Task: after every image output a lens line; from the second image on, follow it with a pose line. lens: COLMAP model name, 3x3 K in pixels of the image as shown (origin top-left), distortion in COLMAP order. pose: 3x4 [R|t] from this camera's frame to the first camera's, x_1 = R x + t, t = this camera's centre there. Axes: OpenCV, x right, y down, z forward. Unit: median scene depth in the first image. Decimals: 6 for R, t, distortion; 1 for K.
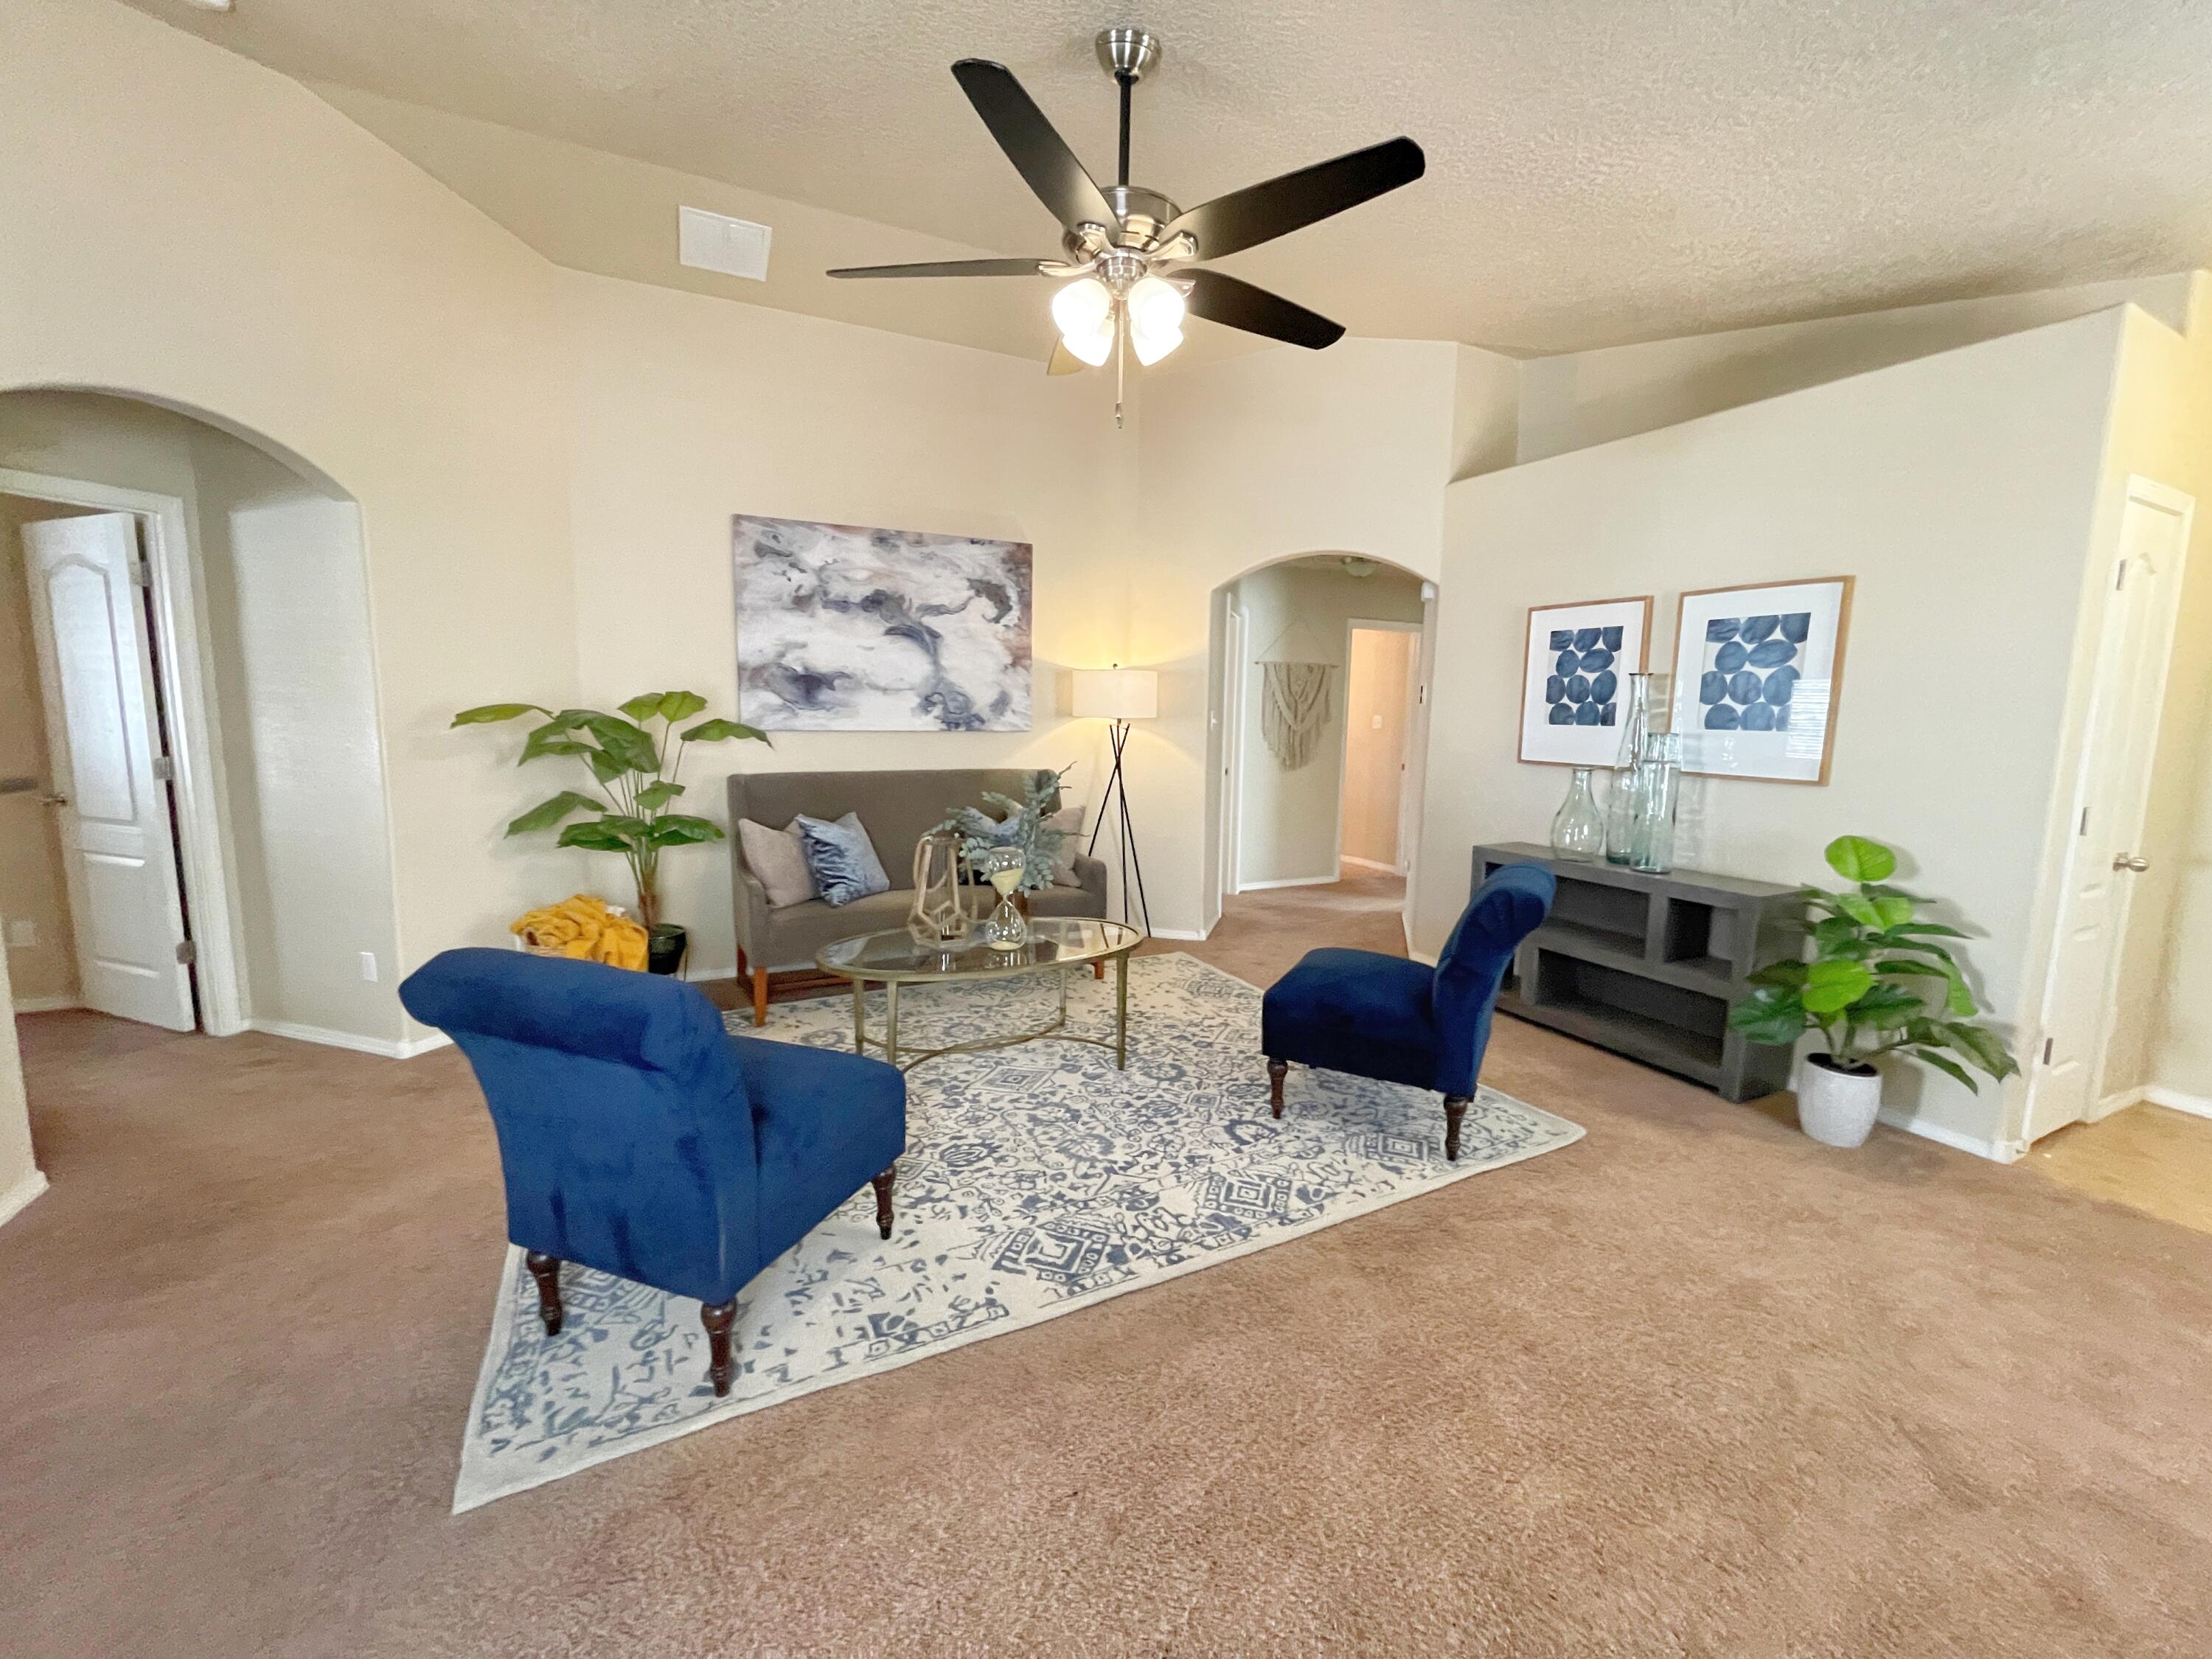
lens RADIAL K [[901.0, 0, 1097.1], [0, 901.0, 827.1], [0, 0, 1]] dist [-0.004750, 0.001729]
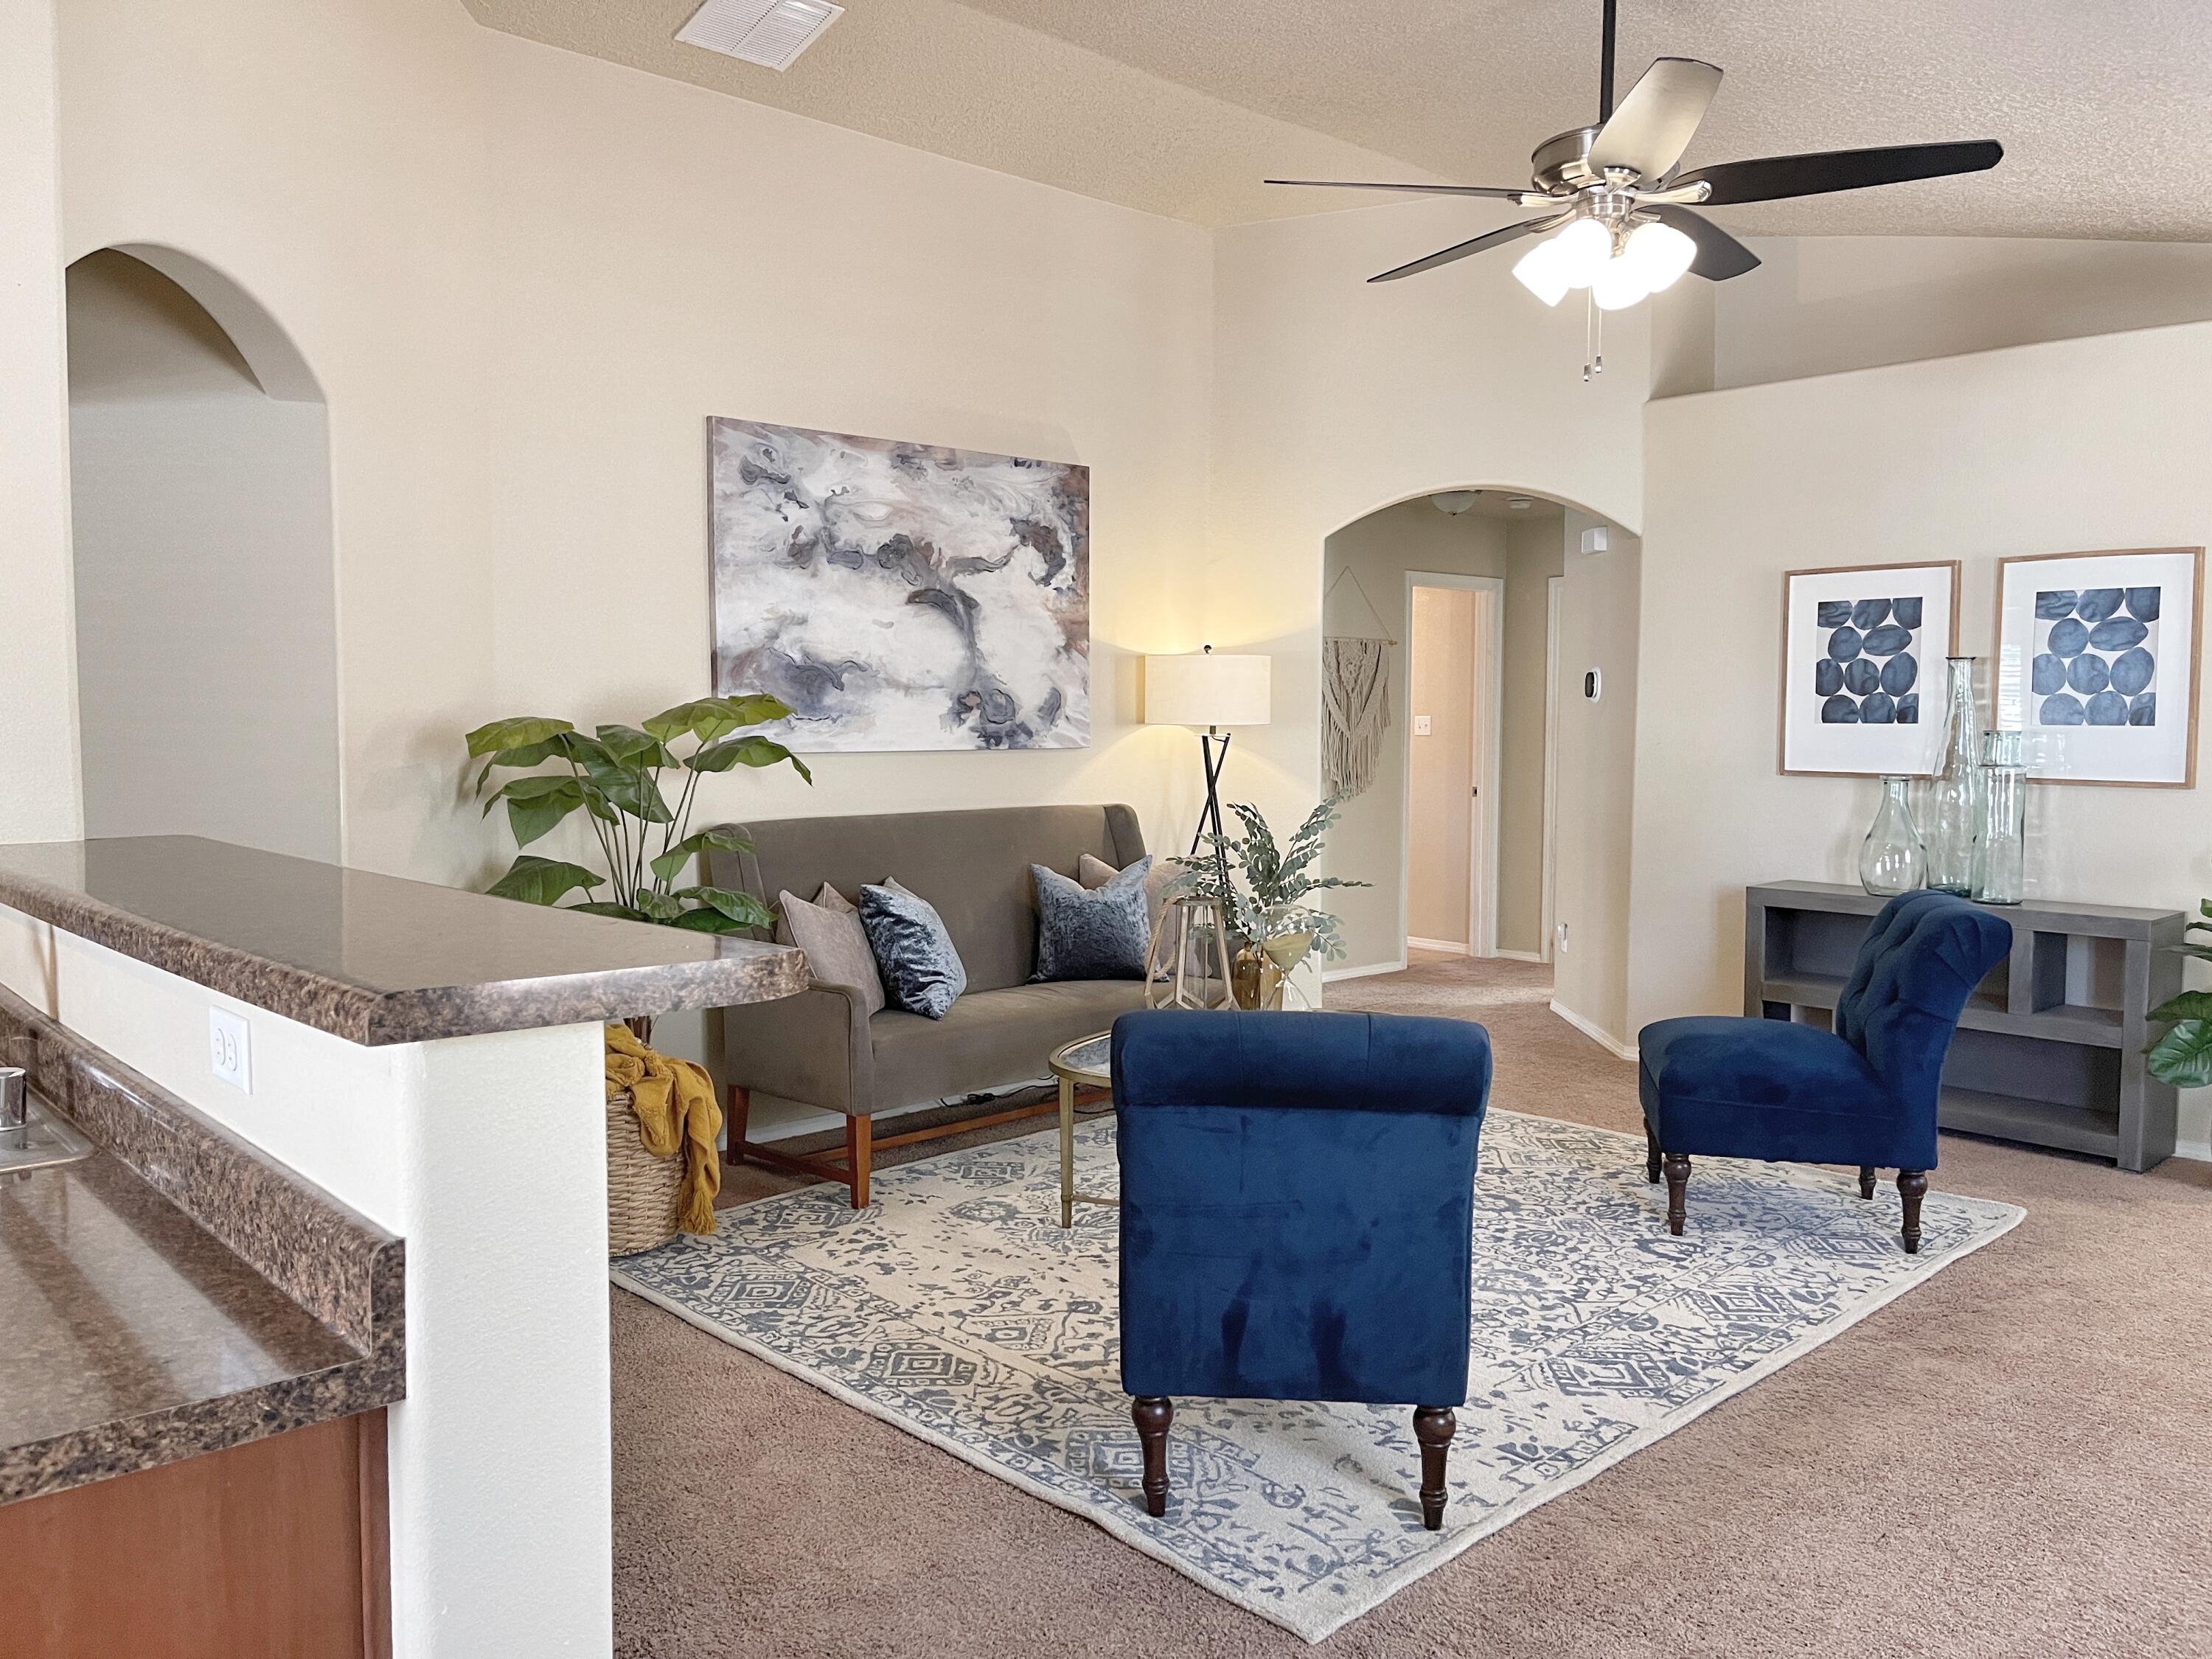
lens RADIAL K [[1682.2, 0, 1095.1], [0, 1682.2, 817.0], [0, 0, 1]] dist [0.076948, -0.100638]
pose [[0.962052, -0.031608, 0.271028, -0.524823], [0.049146, 0.997096, -0.058167, 0.020235], [-0.268402, 0.069280, 0.960812, -0.229151]]
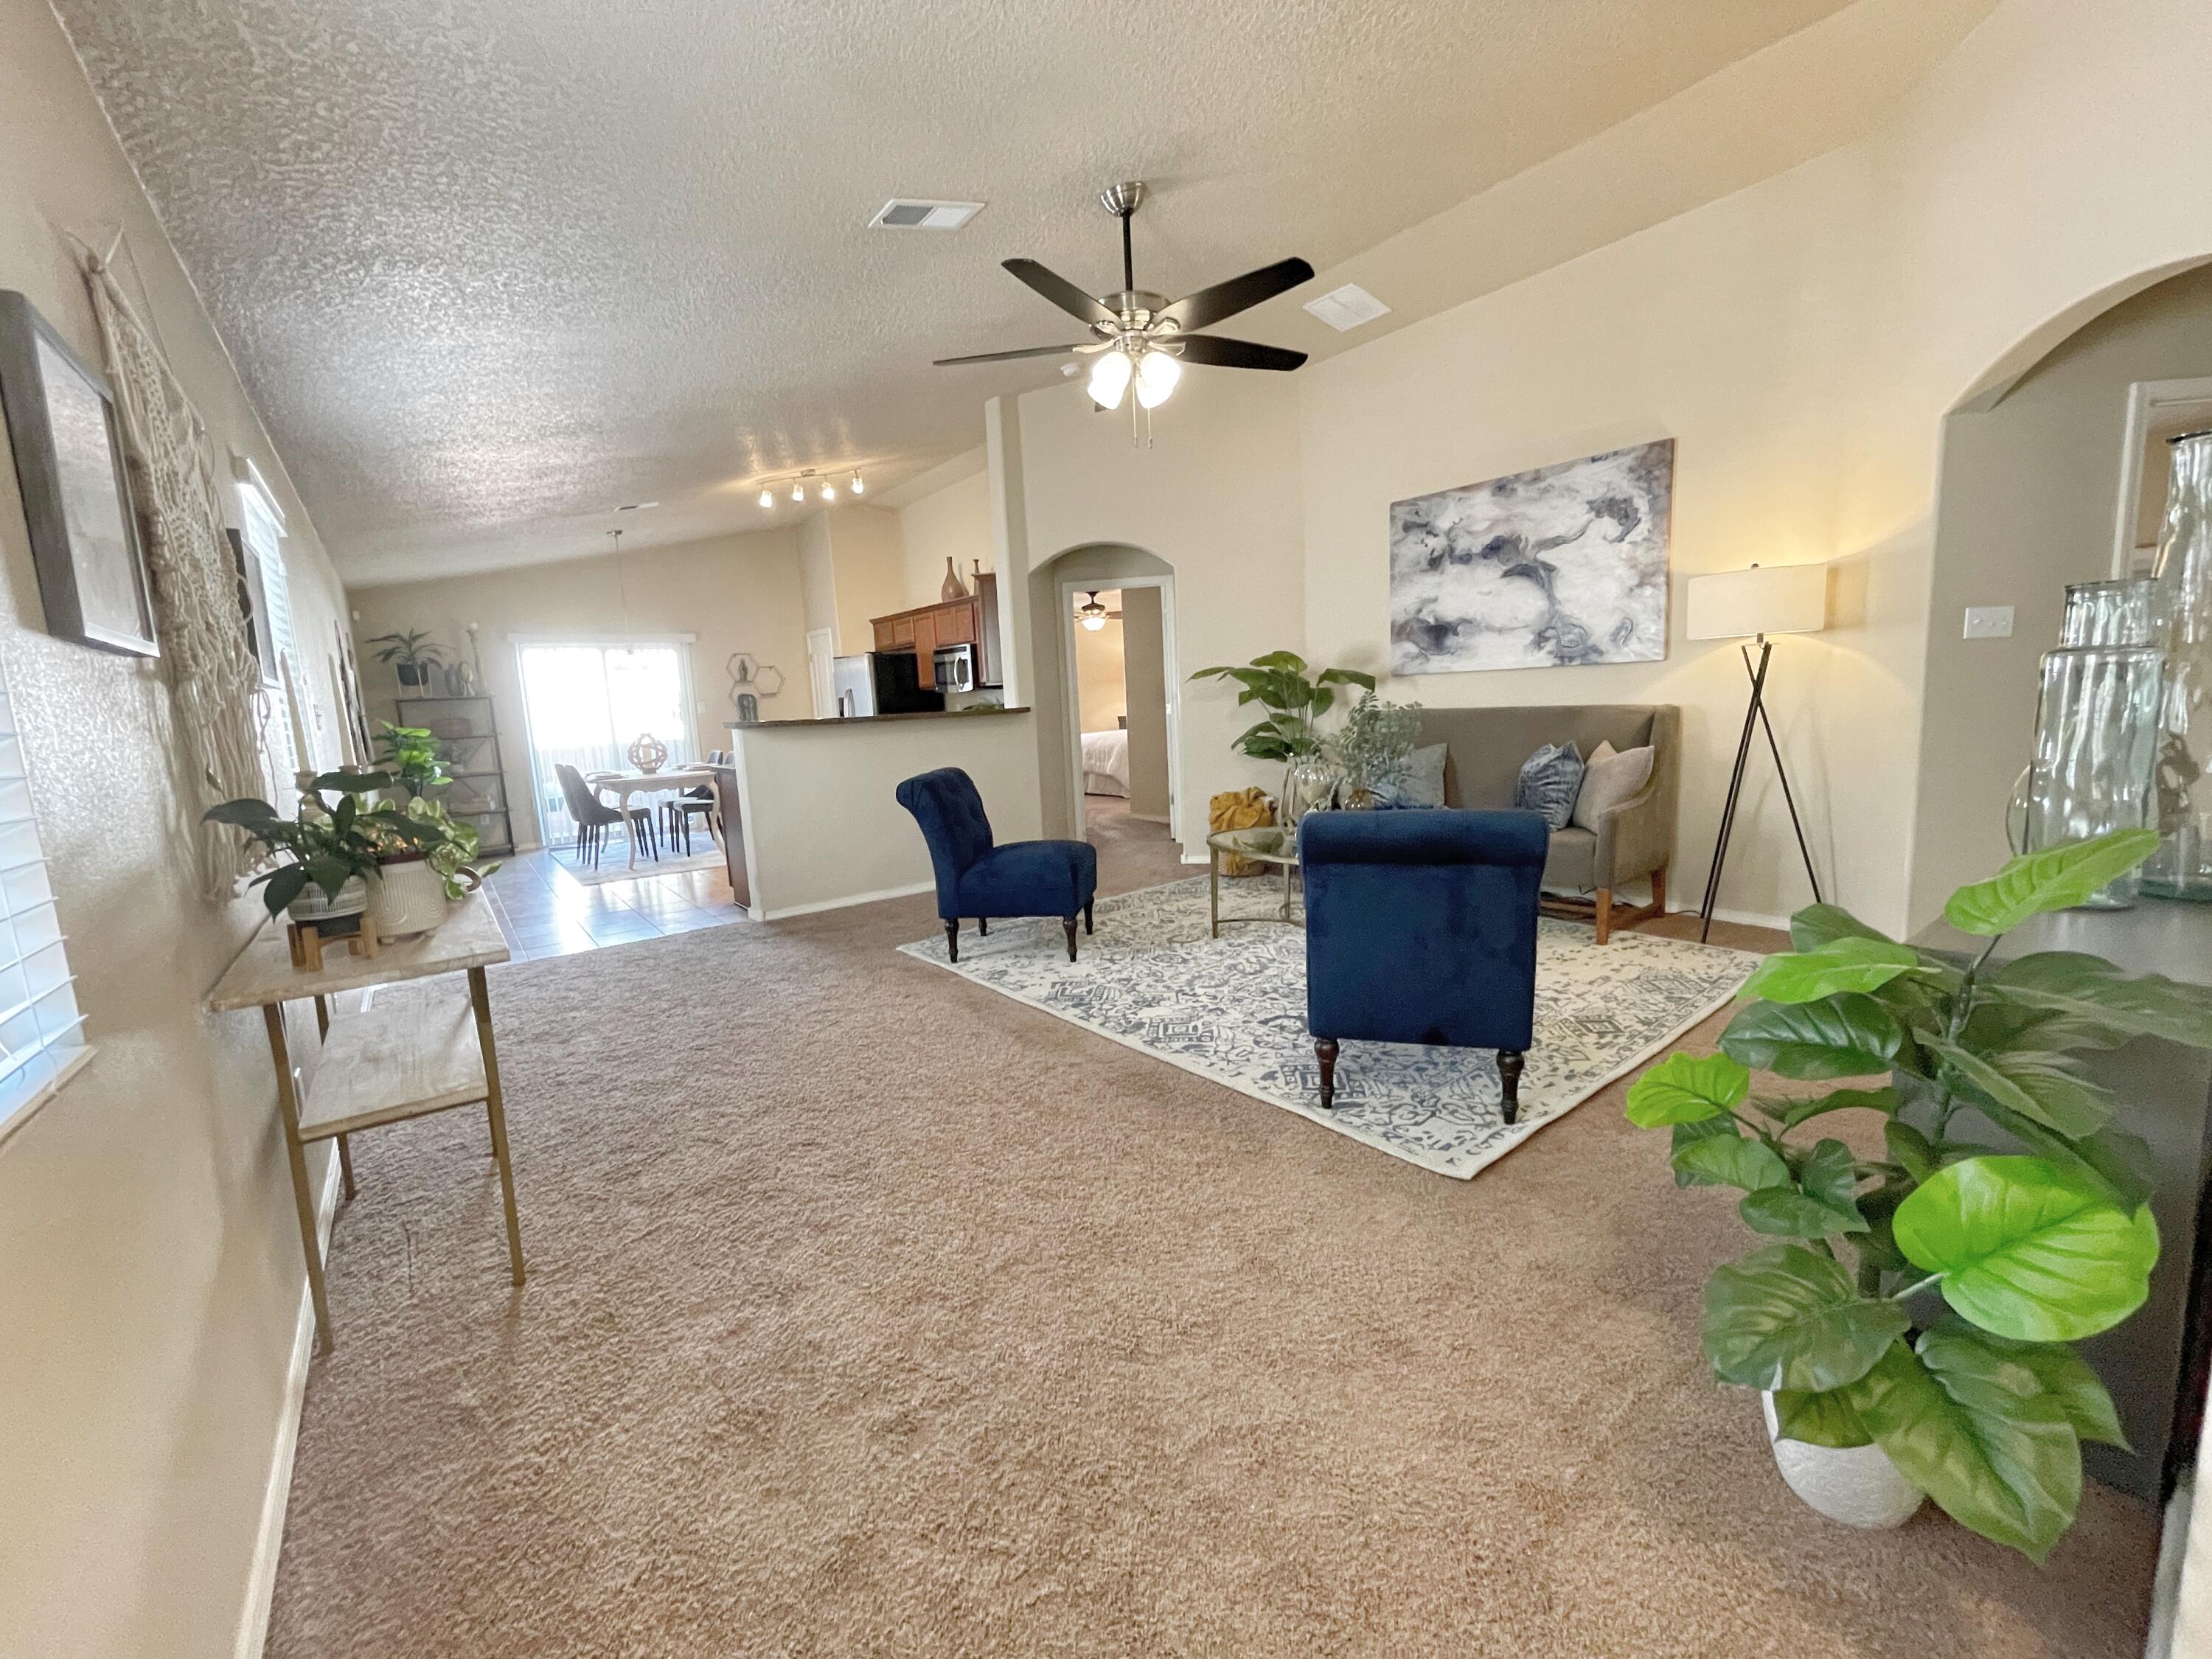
lens RADIAL K [[901.0, 0, 1095.9], [0, 901.0, 824.3], [0, 0, 1]] dist [-0.004750, 0.001729]
pose [[0.184063, 0.114518, -0.976221, 0.885530], [-0.074460, 0.991960, 0.102325, 0.000997], [0.980090, 0.053855, 0.191110, 0.413335]]
